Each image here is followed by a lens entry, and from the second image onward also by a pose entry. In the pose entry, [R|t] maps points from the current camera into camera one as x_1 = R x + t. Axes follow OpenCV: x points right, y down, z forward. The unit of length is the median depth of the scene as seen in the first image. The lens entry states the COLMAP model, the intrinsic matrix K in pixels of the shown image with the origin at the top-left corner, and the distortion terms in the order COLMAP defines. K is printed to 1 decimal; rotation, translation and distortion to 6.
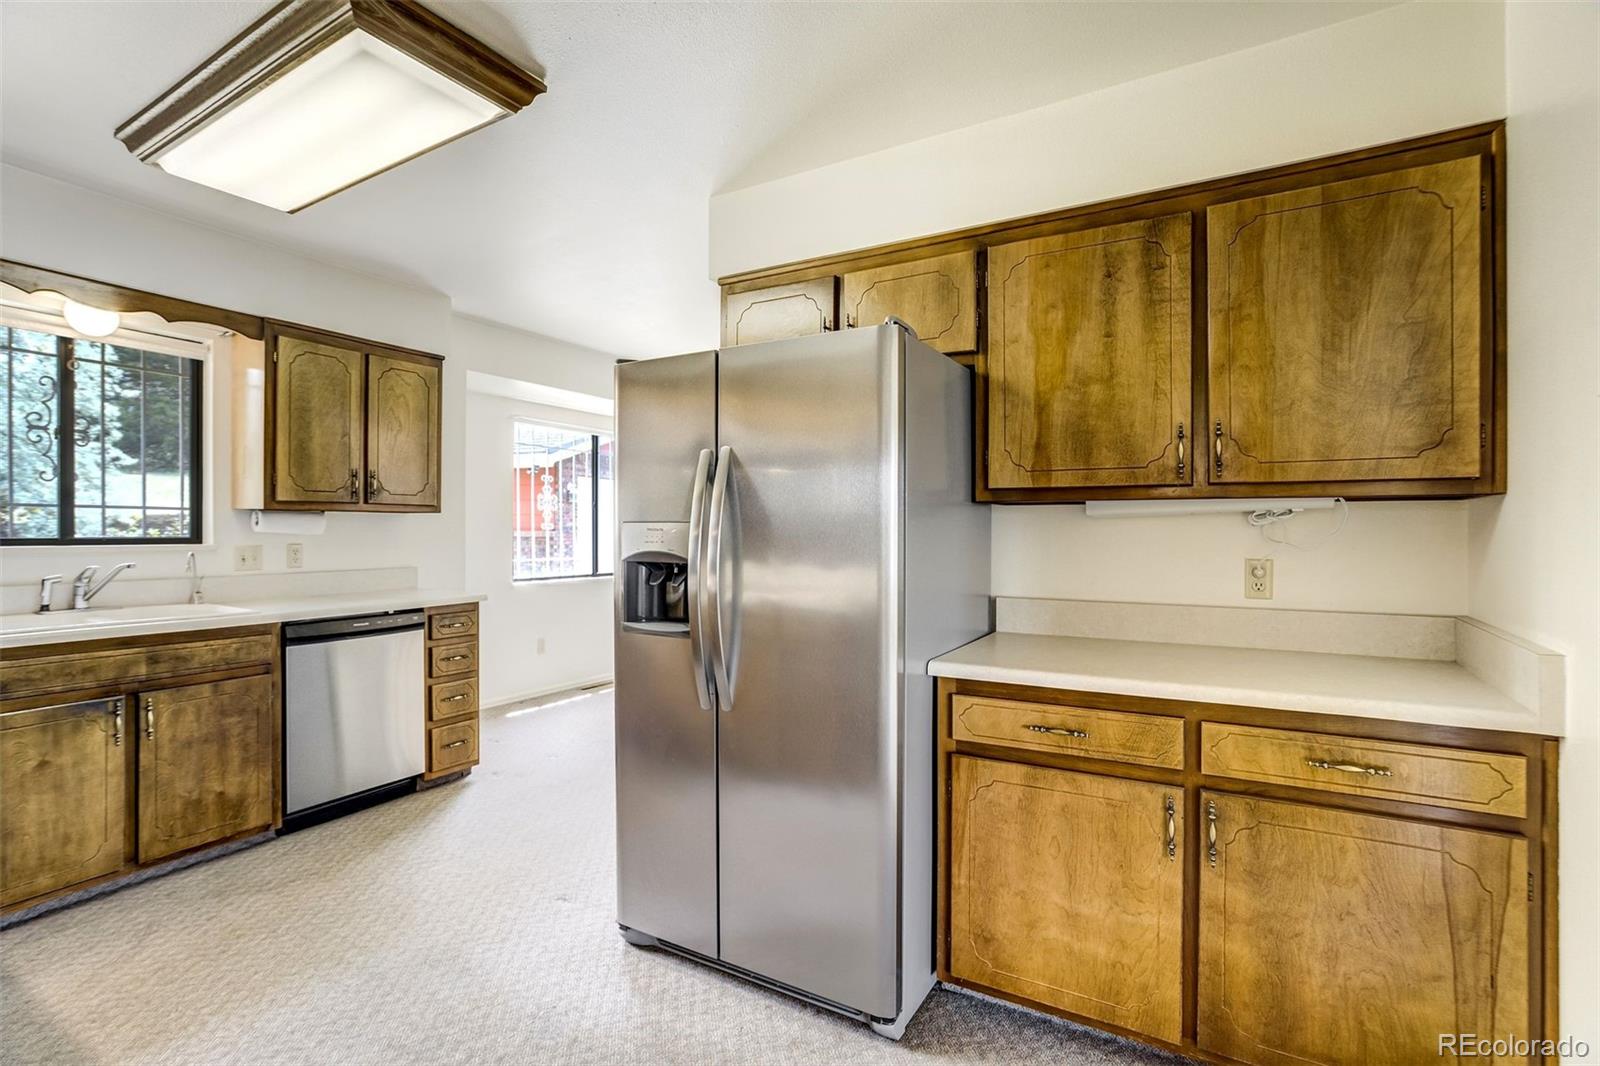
lens RADIAL K [[750.4, 0, 793.4], [0, 750.4, 527.5], [0, 0, 1]] dist [-0.035576, 0.019905]
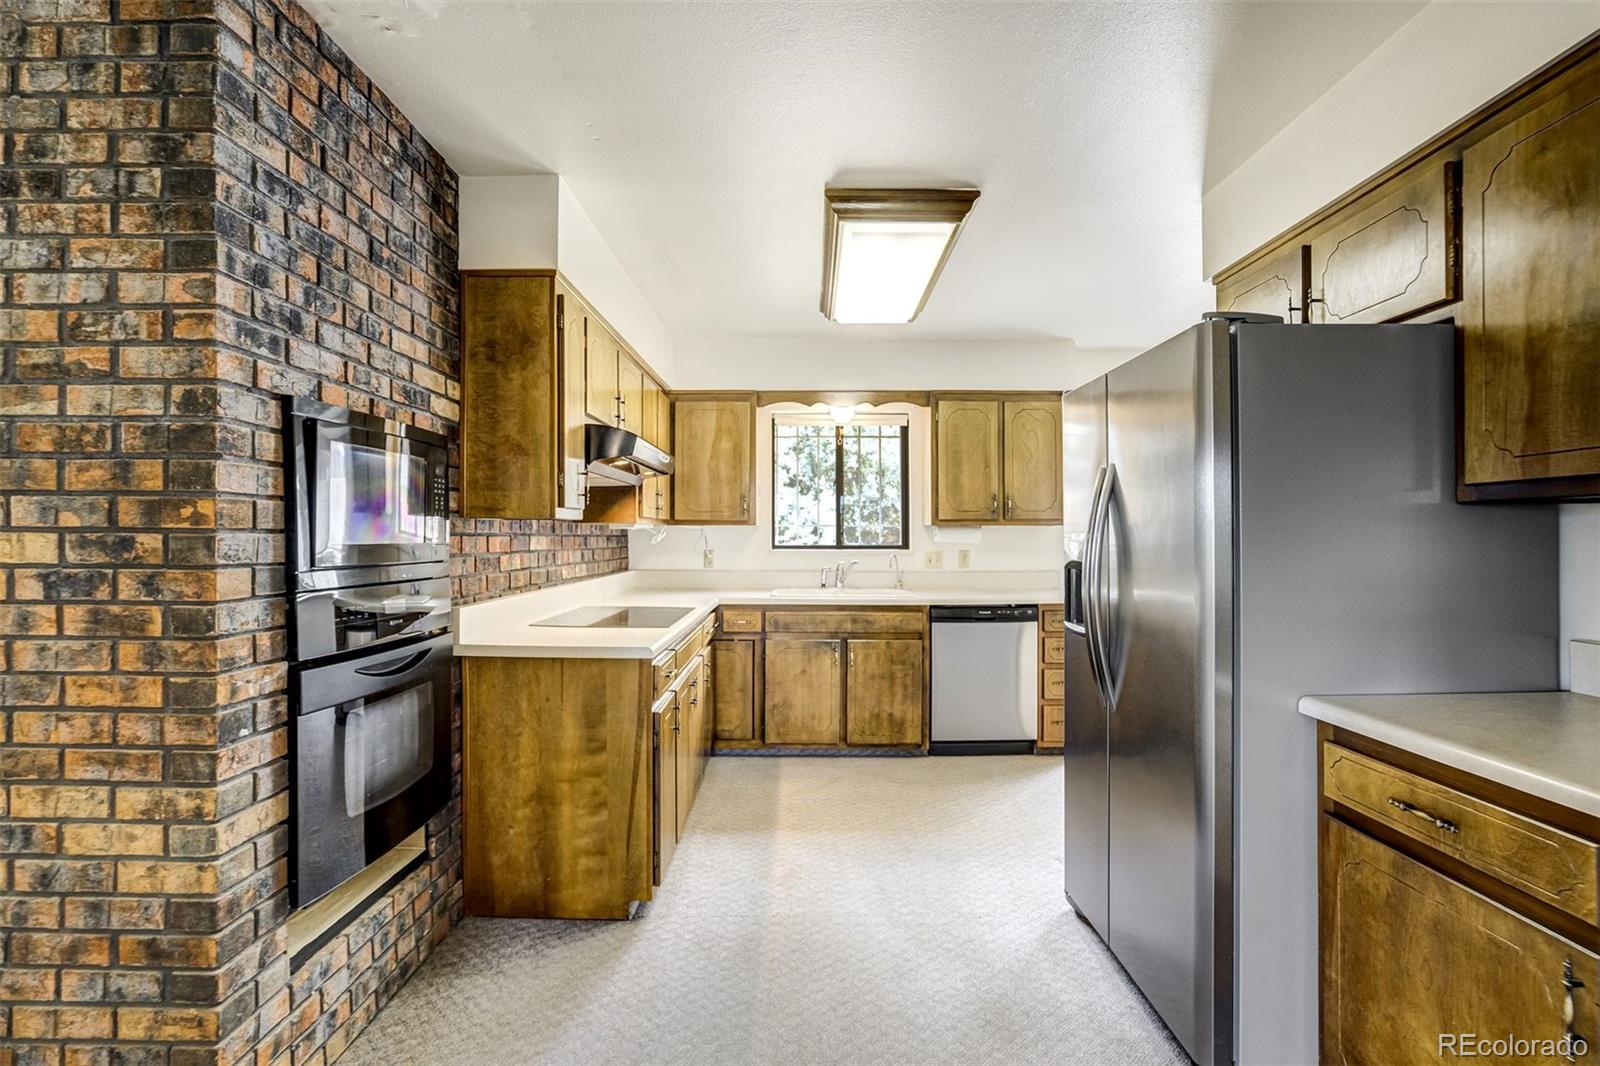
lens RADIAL K [[750.4, 0, 793.4], [0, 750.4, 527.5], [0, 0, 1]] dist [-0.035576, 0.019905]
pose [[0.496879, -0.014475, -0.867699, 0.482344], [0.005471, 0.999893, -0.013547, -0.003068], [0.867803, 0.001984, 0.496905, 0.066530]]
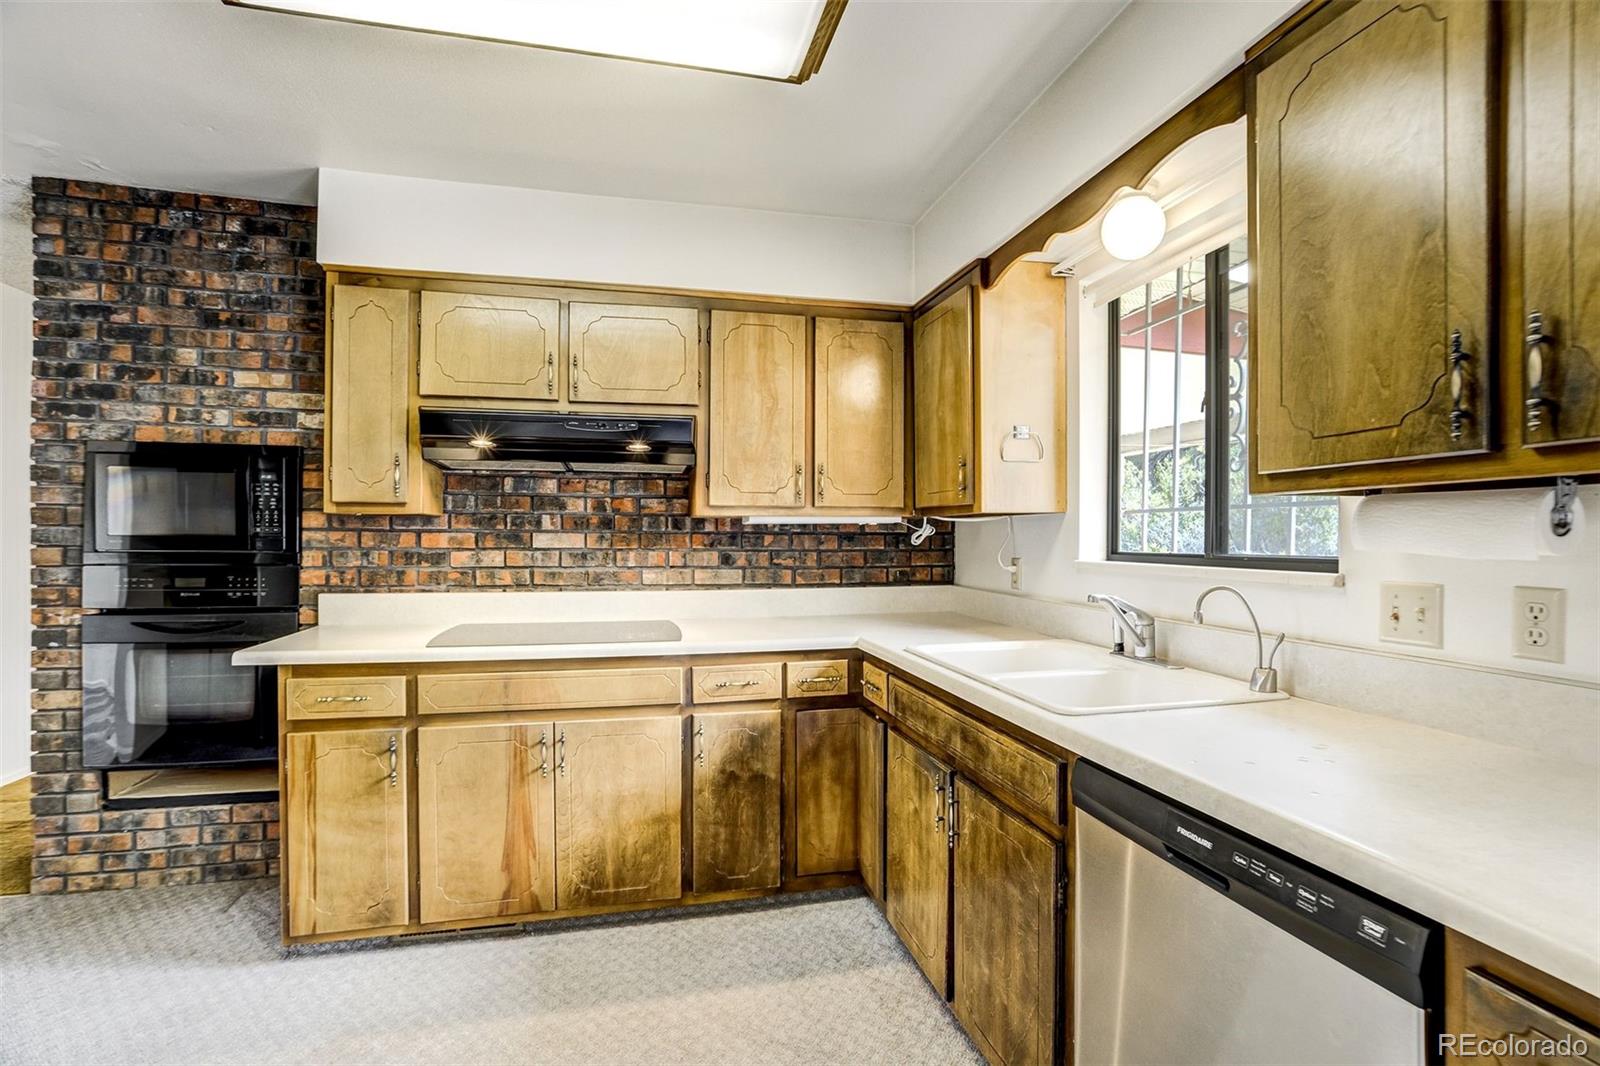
lens RADIAL K [[734.3, 0, 797.3], [0, 734.3, 536.1], [0, 0, 1]] dist [0.000850, 0.000398]
pose [[-0.730538, -0.009261, -0.682809, -0.287106], [-0.006726, 0.999957, -0.006366, 0.002491], [0.682838, -0.000058, -0.730569, 1.365055]]
